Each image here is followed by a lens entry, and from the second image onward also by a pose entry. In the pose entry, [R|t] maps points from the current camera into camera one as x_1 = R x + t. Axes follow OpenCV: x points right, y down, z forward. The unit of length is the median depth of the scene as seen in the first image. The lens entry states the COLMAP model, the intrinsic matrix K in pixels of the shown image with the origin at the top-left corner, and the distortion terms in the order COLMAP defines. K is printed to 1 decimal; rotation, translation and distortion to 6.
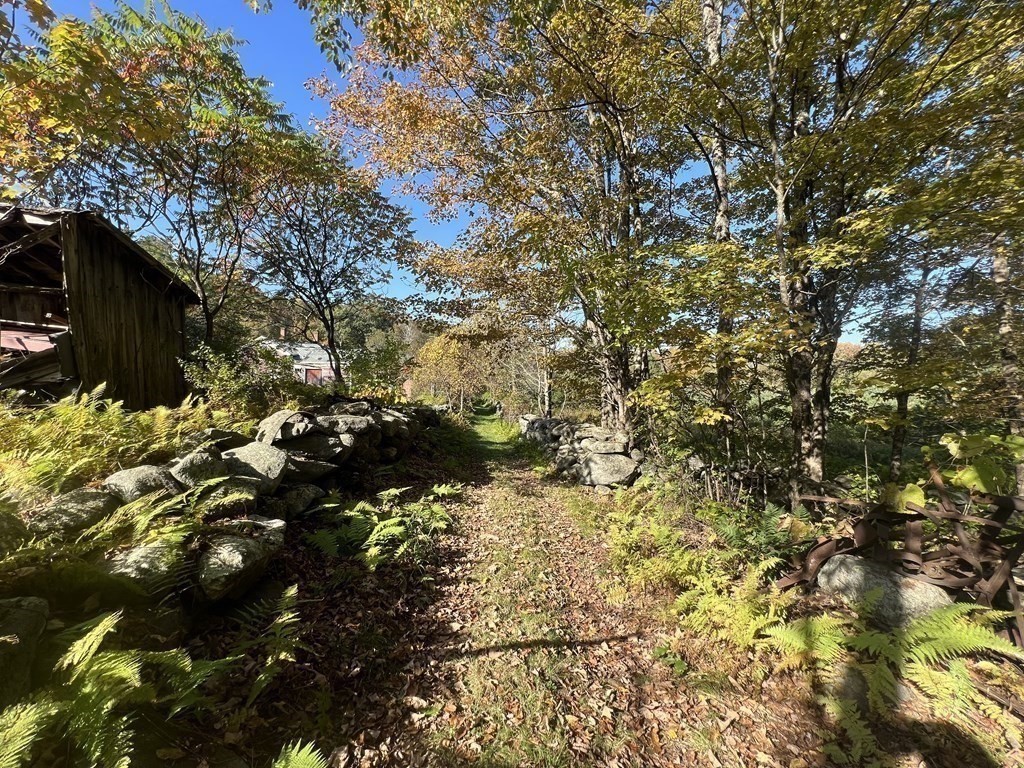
lens RADIAL K [[412.3, 0, 511.5], [0, 412.3, 383.7], [0, 0, 1]] dist [0.003566, 0.000594]
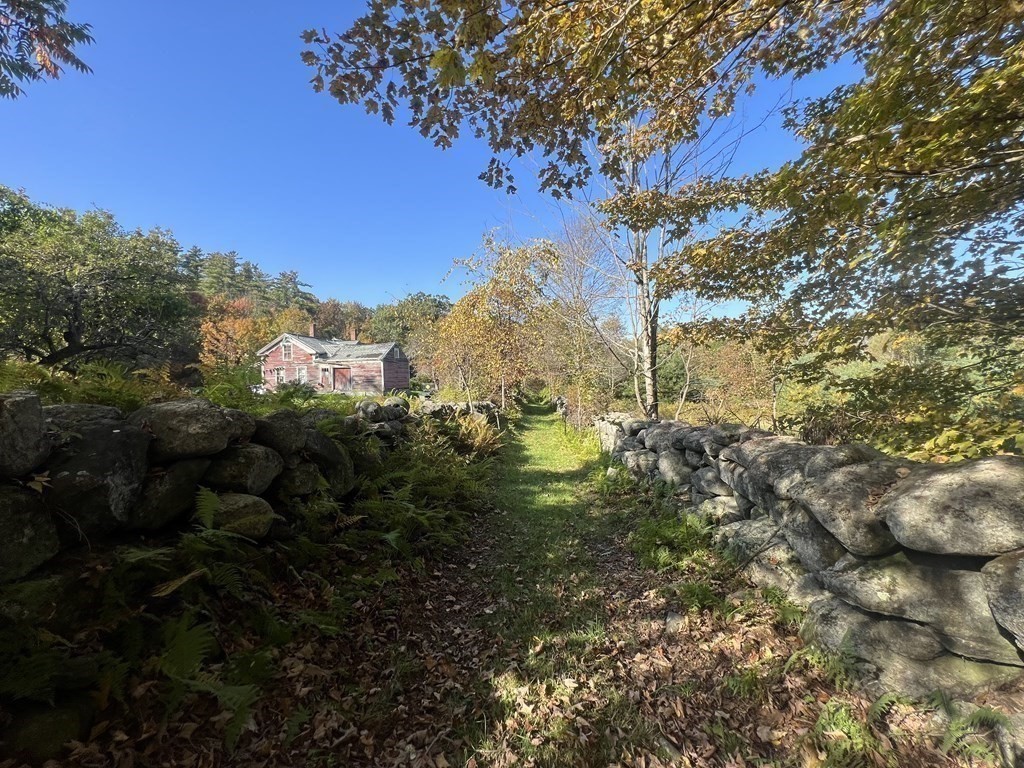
lens RADIAL K [[412.3, 0, 509.9], [0, 412.3, 384.9], [0, 0, 1]] dist [0.003566, 0.000594]
pose [[0.987863, -0.043657, -0.149065, -0.009724], [0.044580, 0.999002, 0.002855, 0.023482], [0.148792, -0.009466, 0.988823, 0.345831]]
